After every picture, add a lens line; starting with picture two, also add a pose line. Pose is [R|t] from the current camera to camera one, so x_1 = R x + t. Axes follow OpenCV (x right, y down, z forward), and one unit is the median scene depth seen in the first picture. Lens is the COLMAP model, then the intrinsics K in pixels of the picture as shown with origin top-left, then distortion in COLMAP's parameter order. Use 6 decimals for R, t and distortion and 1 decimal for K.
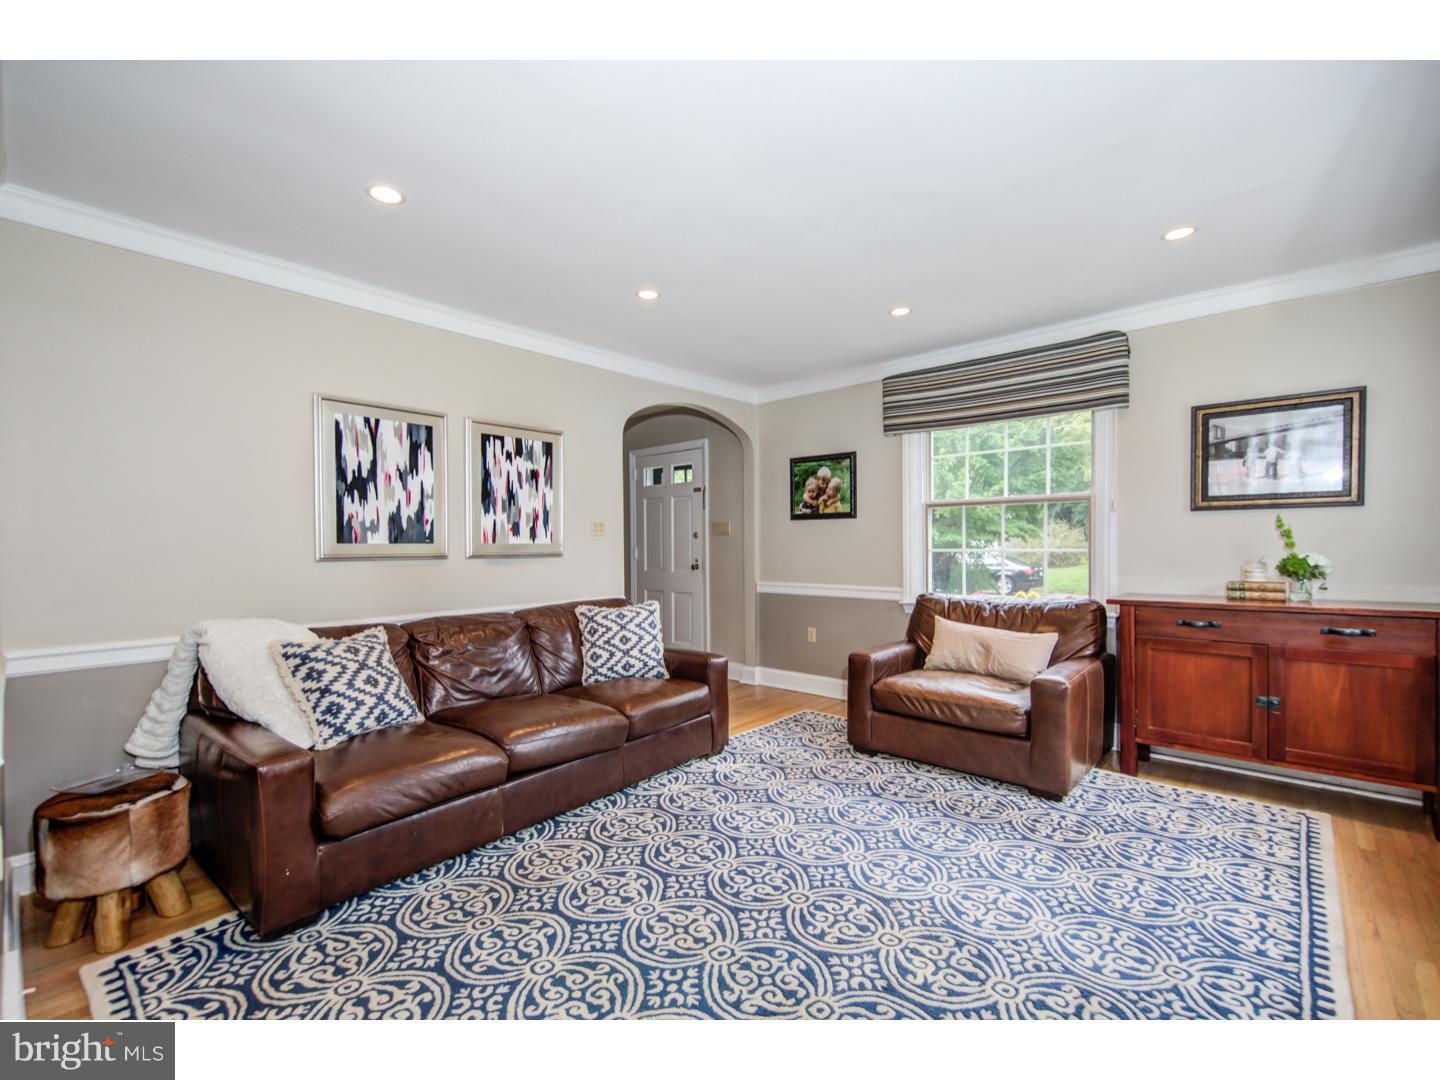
lens RADIAL K [[642.8, 0, 732.4], [0, 642.8, 548.5], [0, 0, 1]] dist [0.000144, -0.000005]
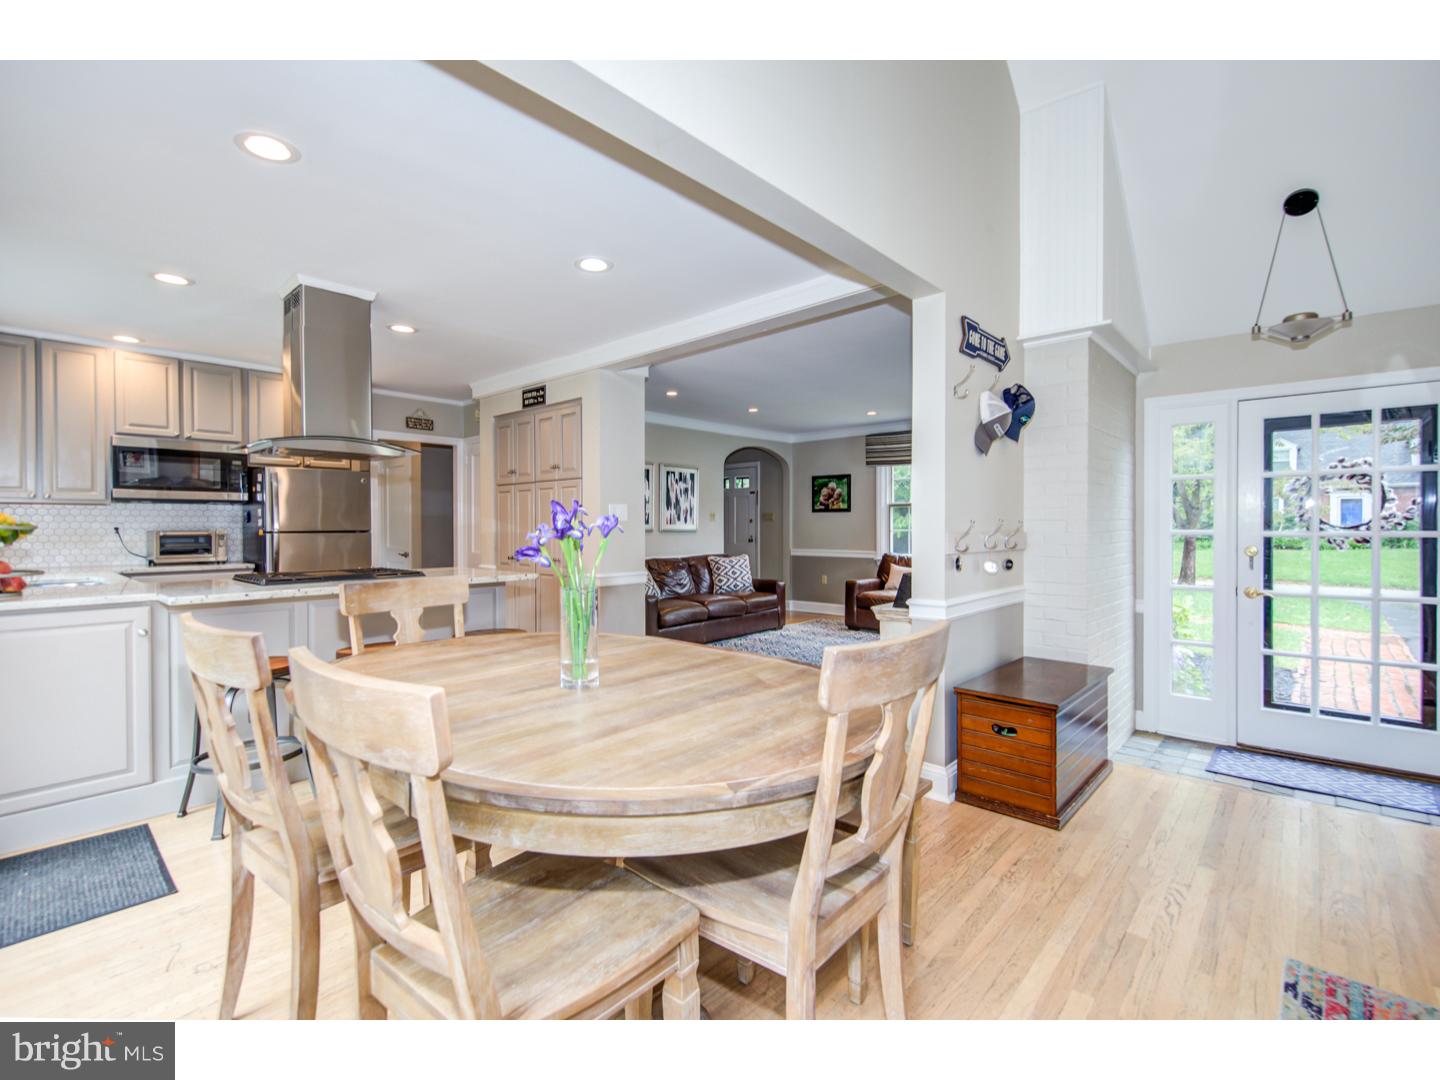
lens RADIAL K [[641.0, 0, 704.9], [0, 641.0, 529.2], [0, 0, 1]] dist [0.000832, 0.000001]
pose [[0.999182, 0.007841, -0.039666, -0.158019], [-0.008036, 0.999956, -0.004763, 0.013287], [0.039627, 0.005078, 0.999202, -0.892488]]
